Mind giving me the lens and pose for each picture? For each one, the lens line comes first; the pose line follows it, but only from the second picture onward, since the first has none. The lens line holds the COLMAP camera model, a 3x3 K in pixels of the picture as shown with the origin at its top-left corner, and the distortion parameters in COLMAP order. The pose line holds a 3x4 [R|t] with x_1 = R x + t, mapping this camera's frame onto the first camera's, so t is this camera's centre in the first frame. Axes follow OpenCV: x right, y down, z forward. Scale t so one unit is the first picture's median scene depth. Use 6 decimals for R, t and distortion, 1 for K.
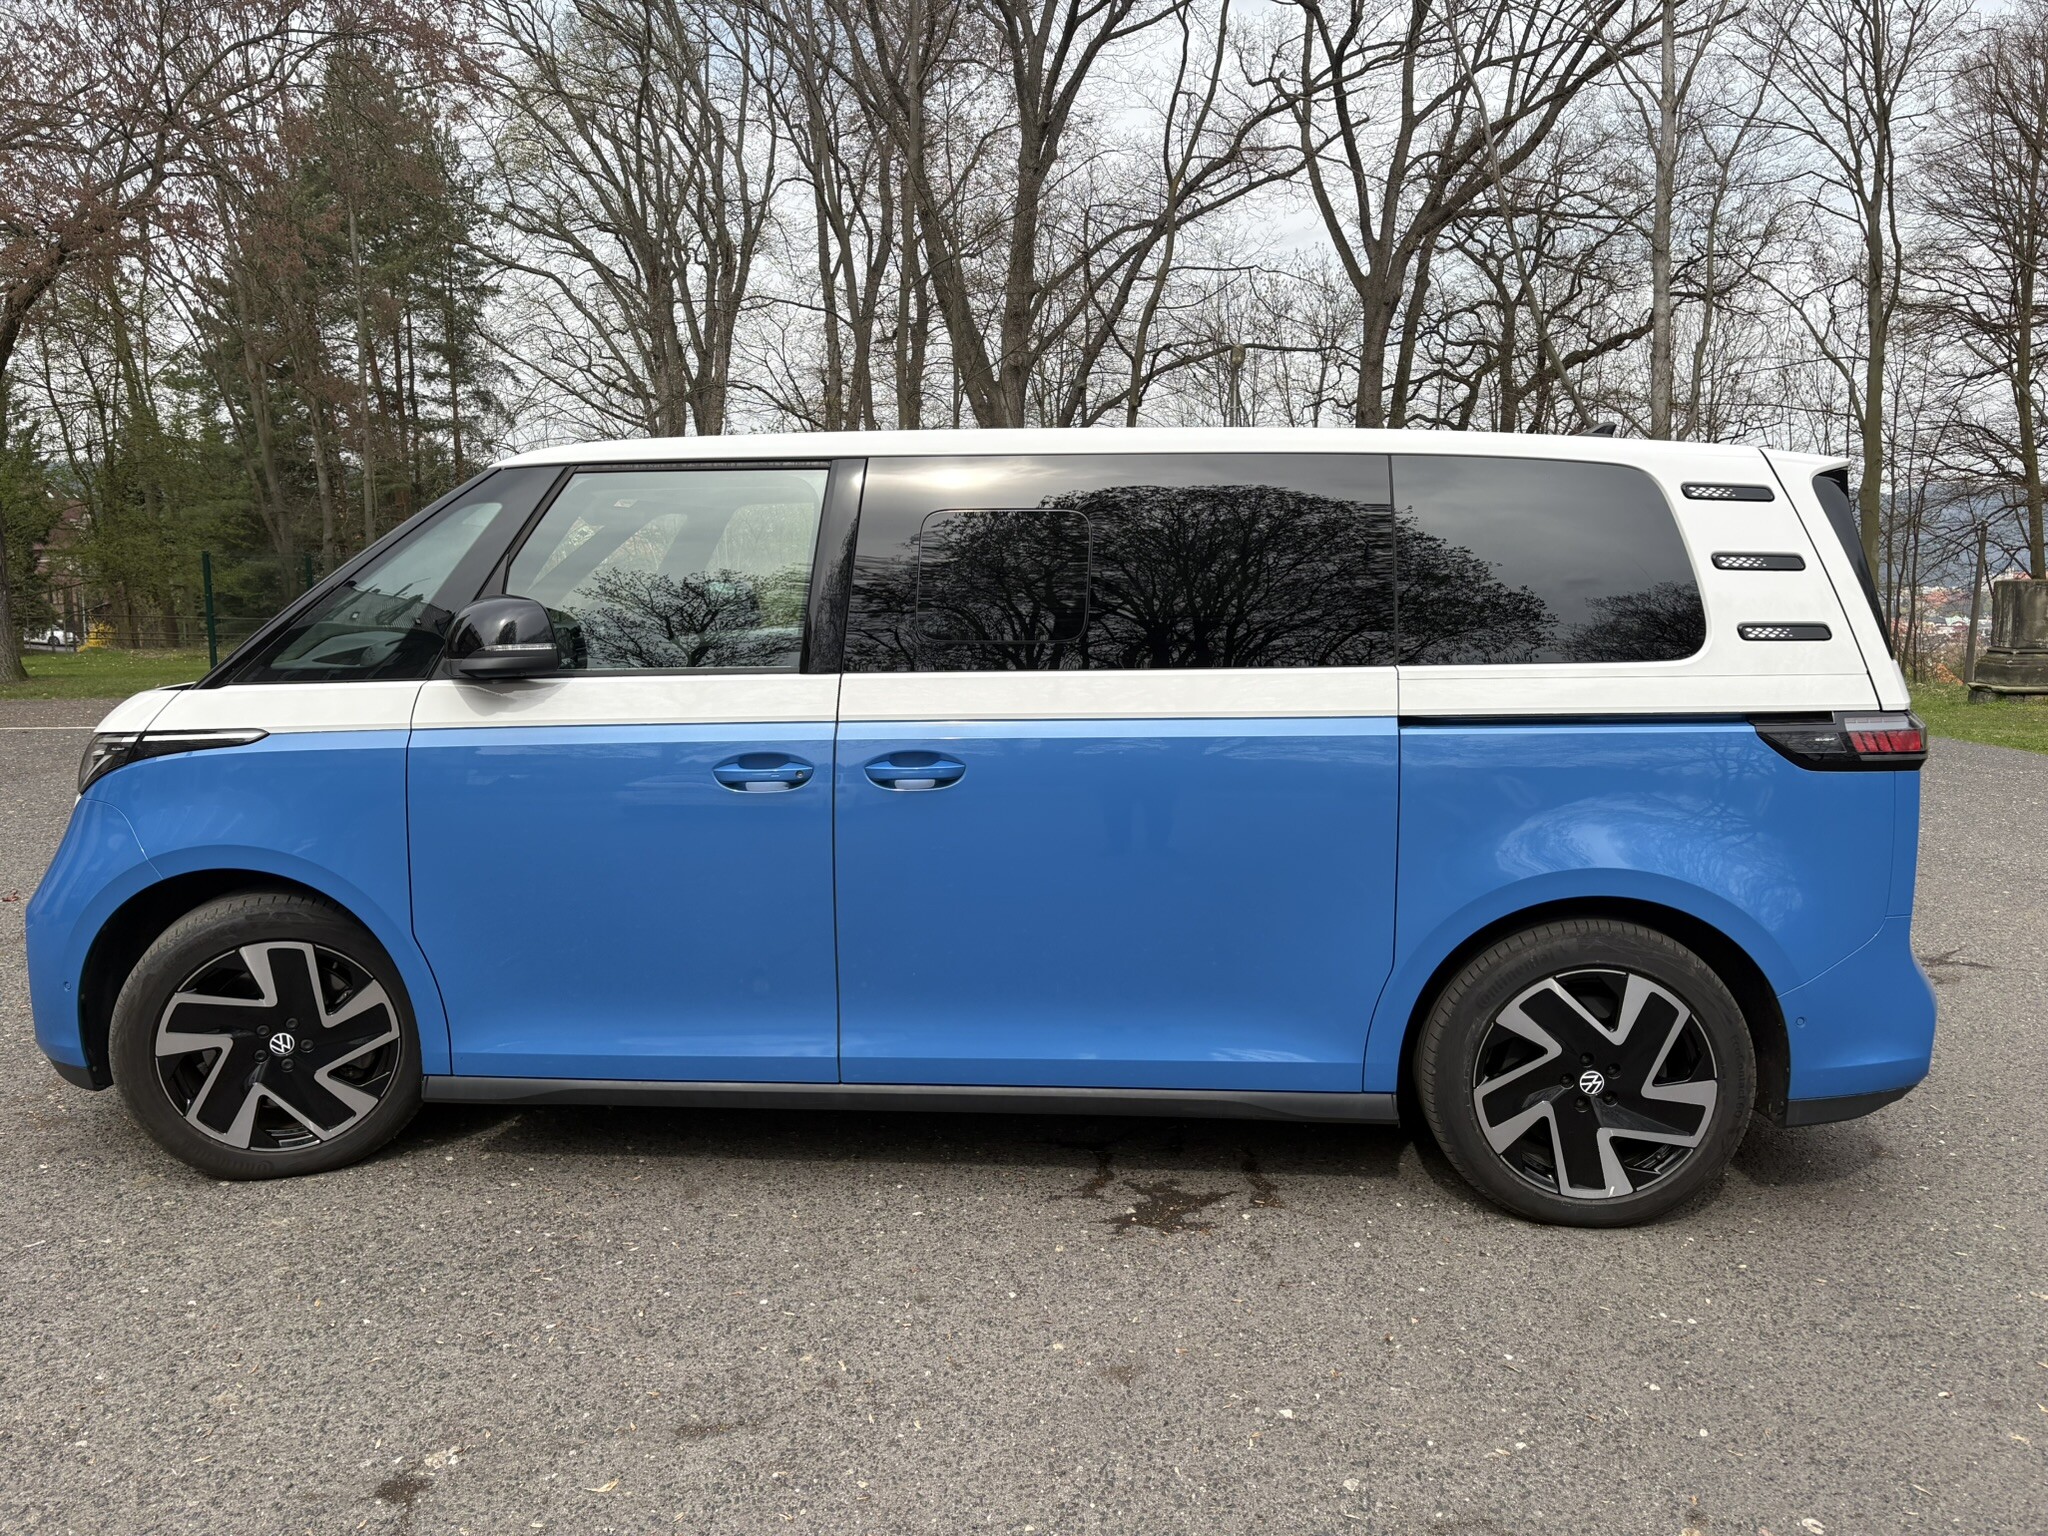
lens RADIAL K [[1566.8, 0, 1022.0], [0, 1566.8, 781.8], [0, 0, 1]] dist [0.028947, -0.045602]
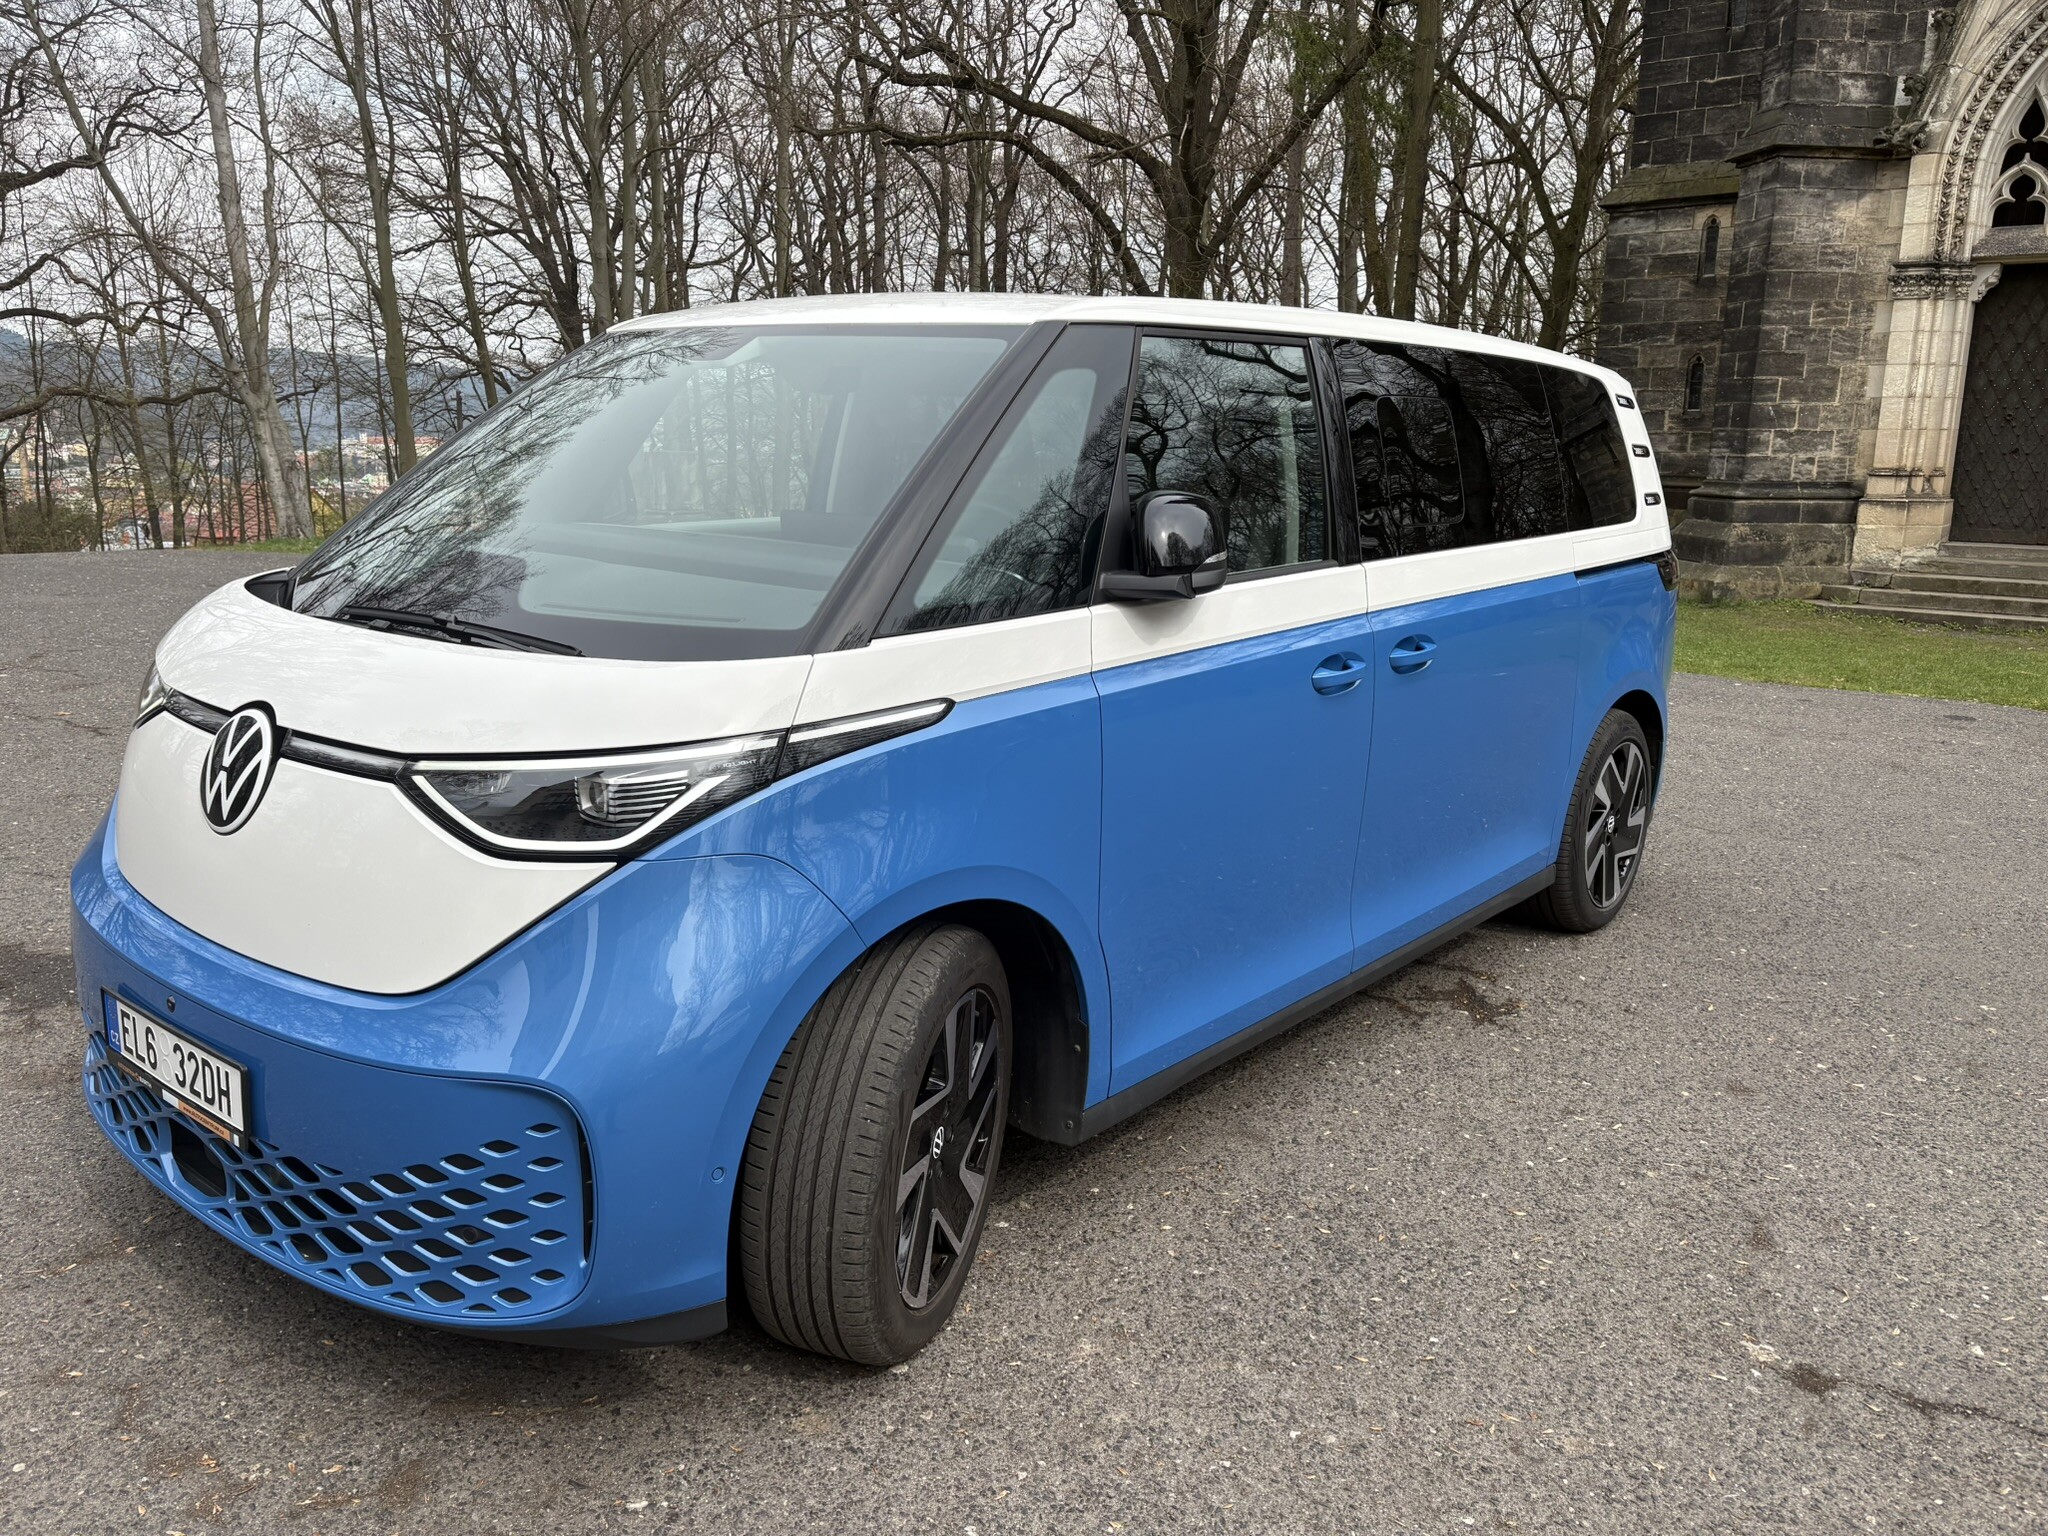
lens RADIAL K [[1566.8, 0, 1042.5], [0, 1566.8, 772.1], [0, 0, 1]] dist [0.028947, -0.045602]
pose [[0.588840, -0.169067, 0.790369, -1.017353], [0.113861, 0.985478, 0.125974, -0.083345], [-0.800189, 0.015813, 0.599539, 0.565807]]
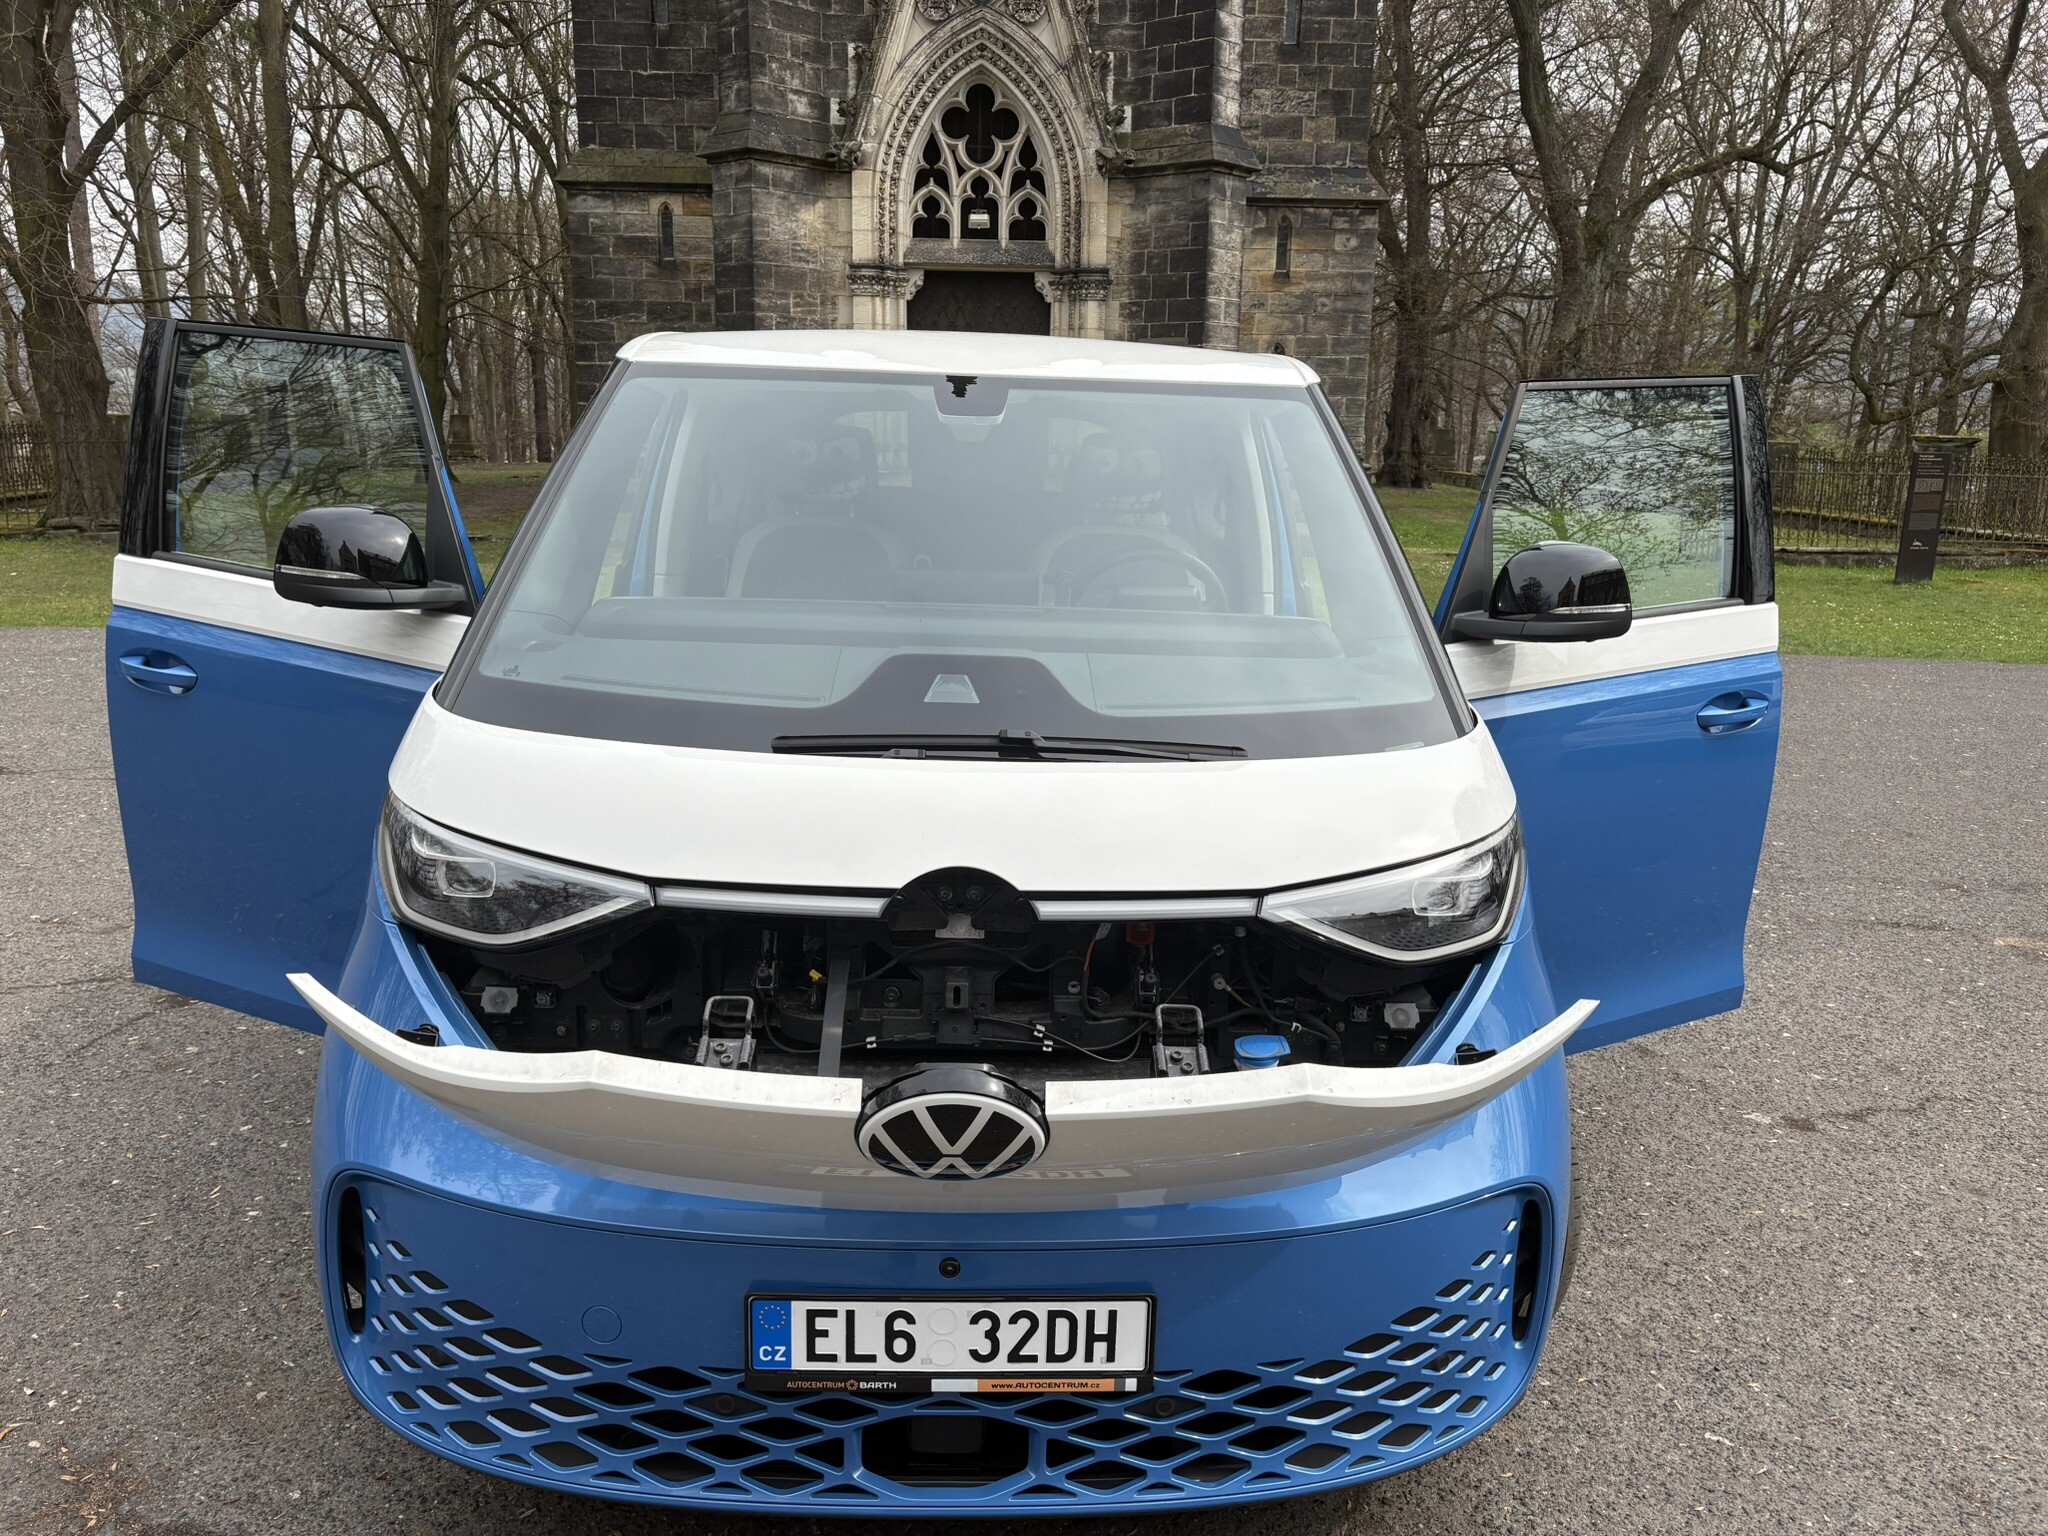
lens RADIAL K [[1566.8, 0, 1022.2], [0, 1566.8, 757.5], [0, 0, 1]] dist [0.028947, -0.045602]
pose [[-0.111364, -0.222699, 0.968506, -1.204096], [0.127295, 0.963343, 0.236149, -0.235608], [-0.985593, 0.149585, -0.078934, 1.292017]]
